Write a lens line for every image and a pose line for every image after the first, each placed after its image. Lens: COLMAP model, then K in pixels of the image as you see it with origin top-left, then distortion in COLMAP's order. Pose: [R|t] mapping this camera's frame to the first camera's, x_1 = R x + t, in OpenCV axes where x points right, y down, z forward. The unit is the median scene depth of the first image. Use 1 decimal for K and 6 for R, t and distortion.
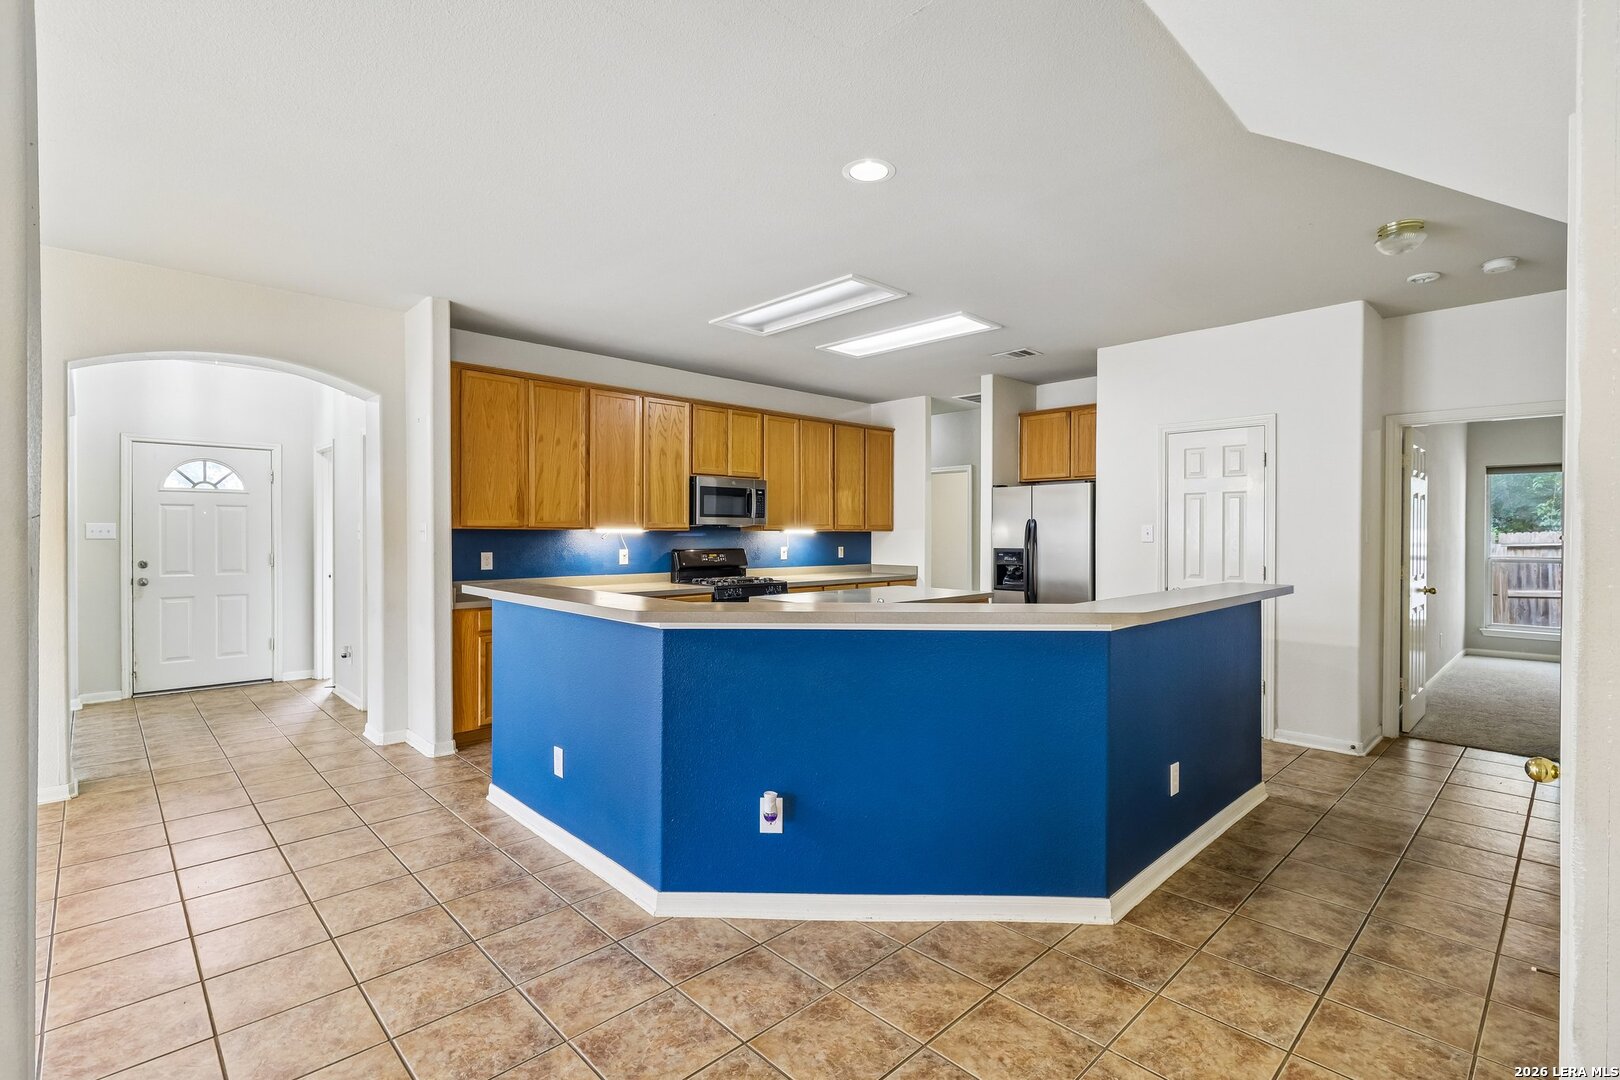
lens RADIAL K [[752.8, 0, 814.6], [0, 752.8, 533.8], [0, 0, 1]] dist [0.002129, -0.000571]
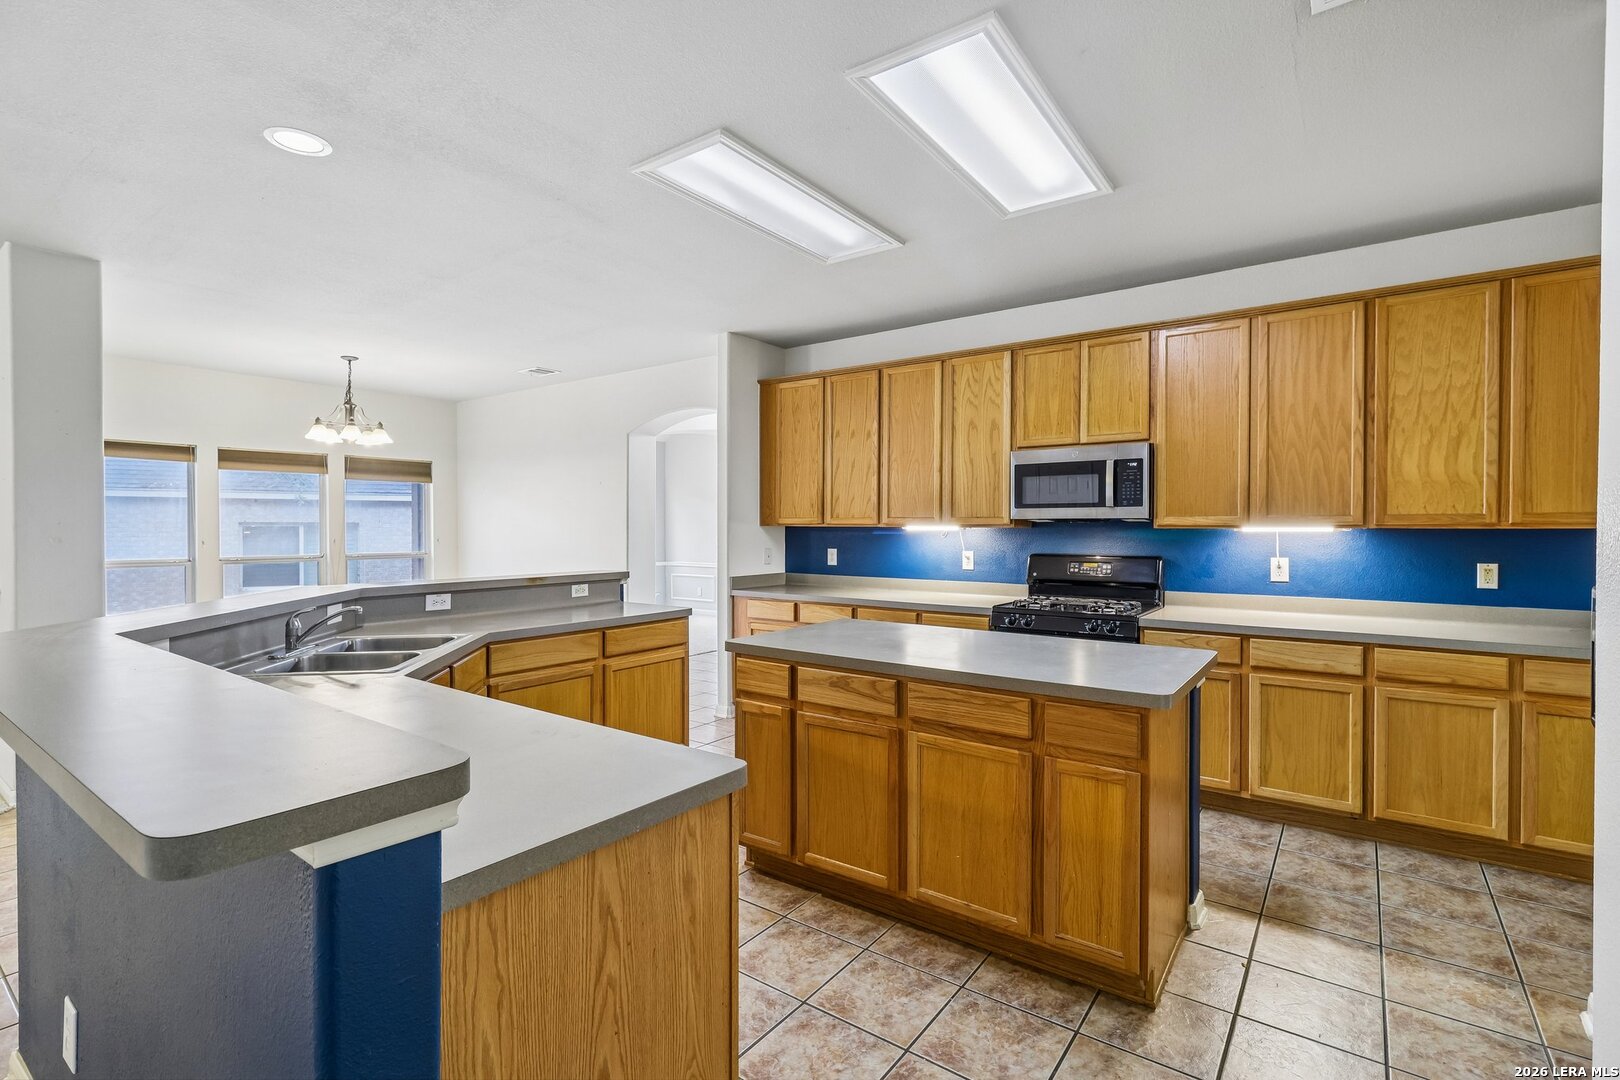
lens RADIAL K [[752.8, 0, 812.9], [0, 752.8, 535.7], [0, 0, 1]] dist [0.002129, -0.000571]
pose [[0.168588, 0.007513, -0.985658, 0.520140], [-0.004538, 0.999966, 0.006845, -0.000464], [0.985676, 0.003319, 0.168616, 0.700171]]
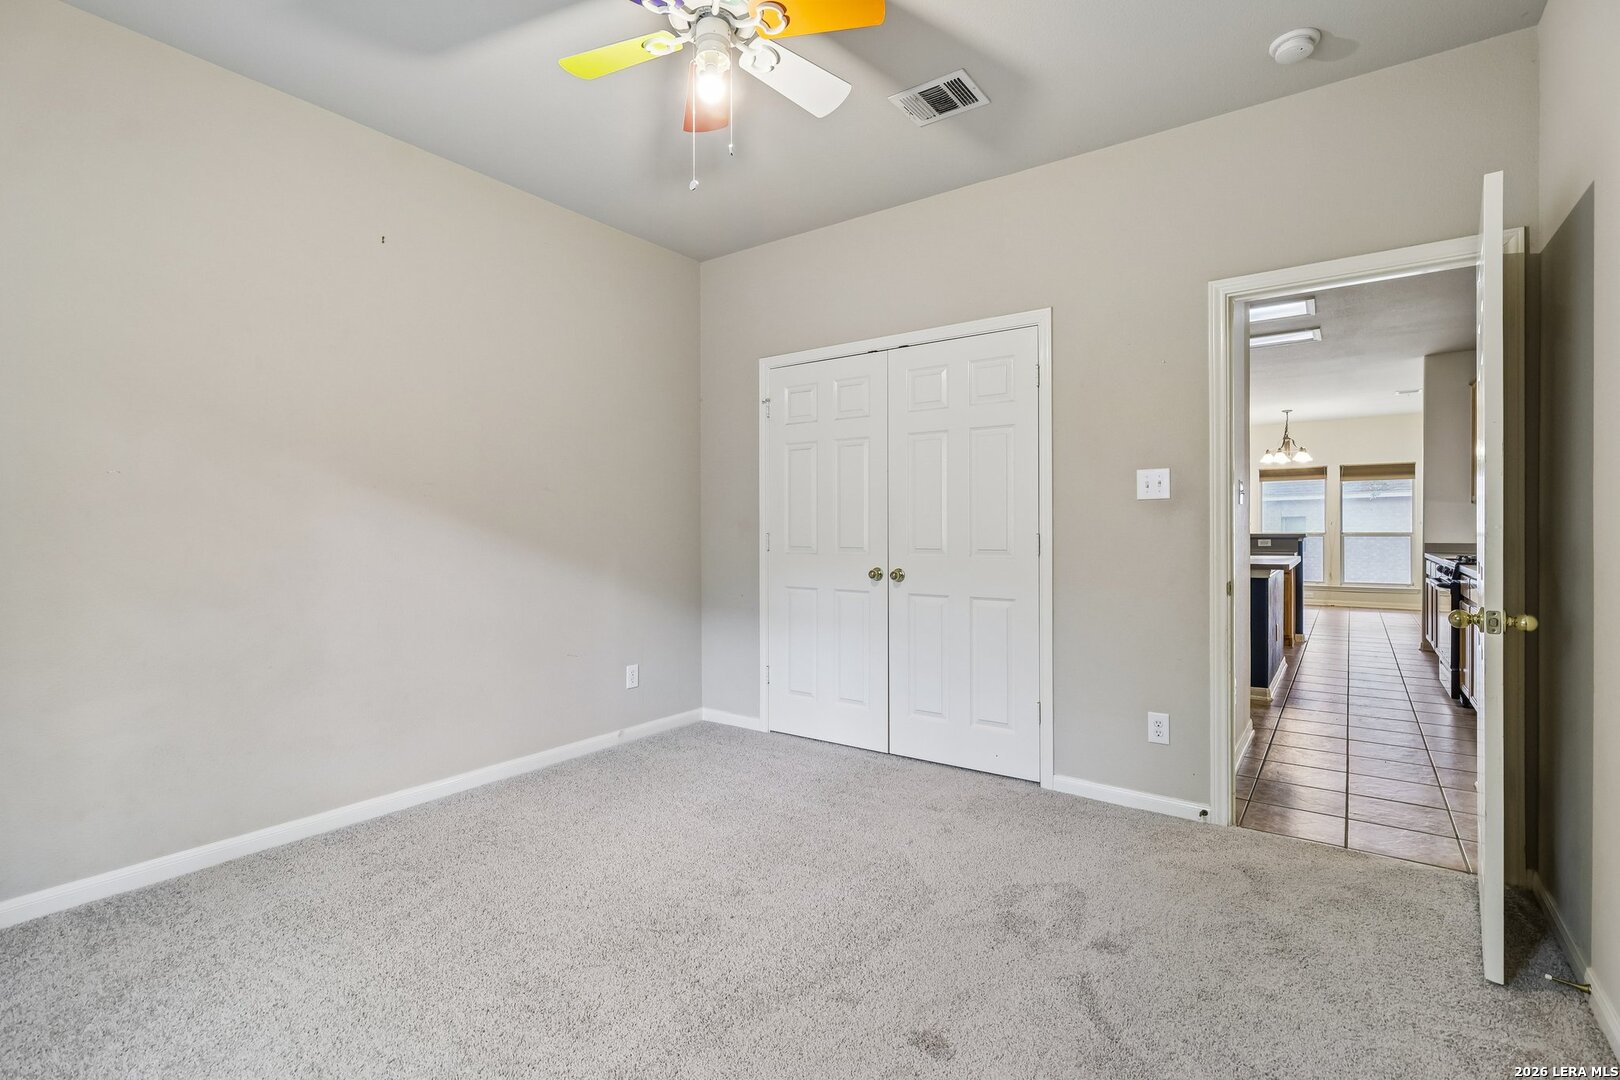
lens RADIAL K [[752.8, 0, 809.7], [0, 752.8, 526.5], [0, 0, 1]] dist [0.002129, -0.000571]
pose [[-0.984536, -0.004687, -0.175120, 0.757757], [-0.004495, 0.999989, -0.001493, 0.035721], [0.175125, -0.000683, -0.984546, 1.720289]]
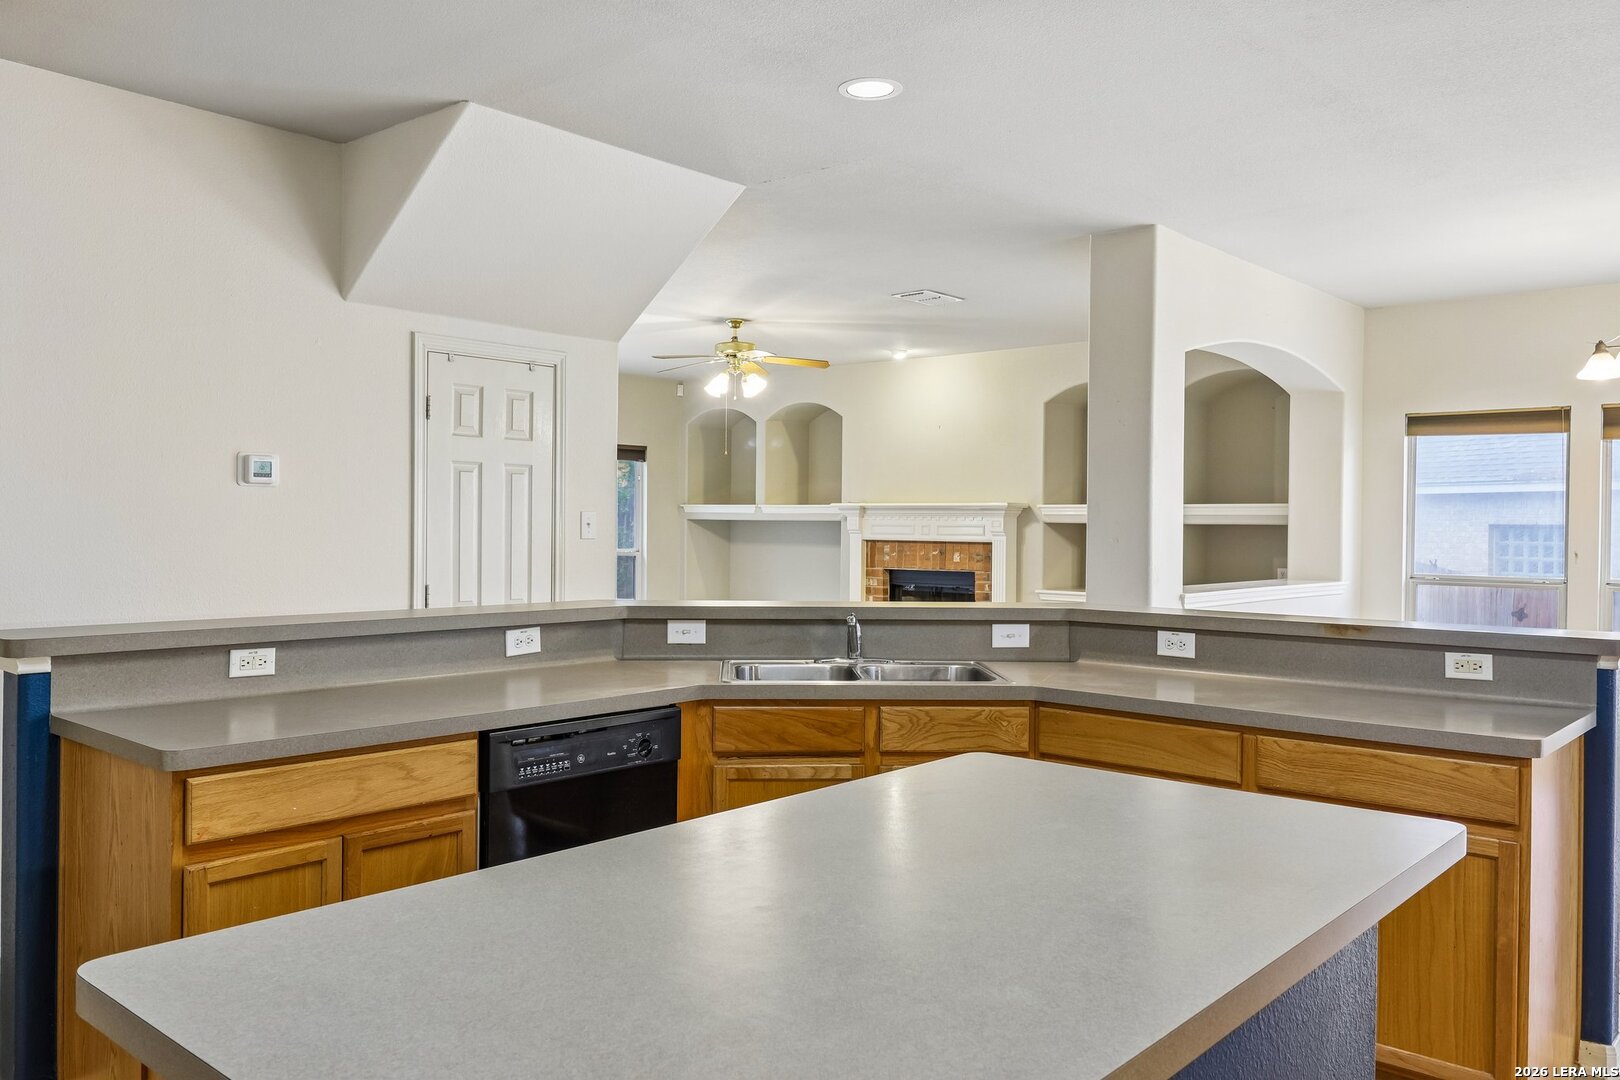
lens RADIAL K [[1249.6, 0, 797.5], [0, 1249.6, 541.0], [0, 0, 1]] dist [0.006885, -0.006569]
pose [[-0.997342, -0.011527, -0.071946, 0.113621], [-0.012685, 0.999797, 0.015649, -0.001811], [0.071751, 0.016520, -0.997286, 1.127362]]
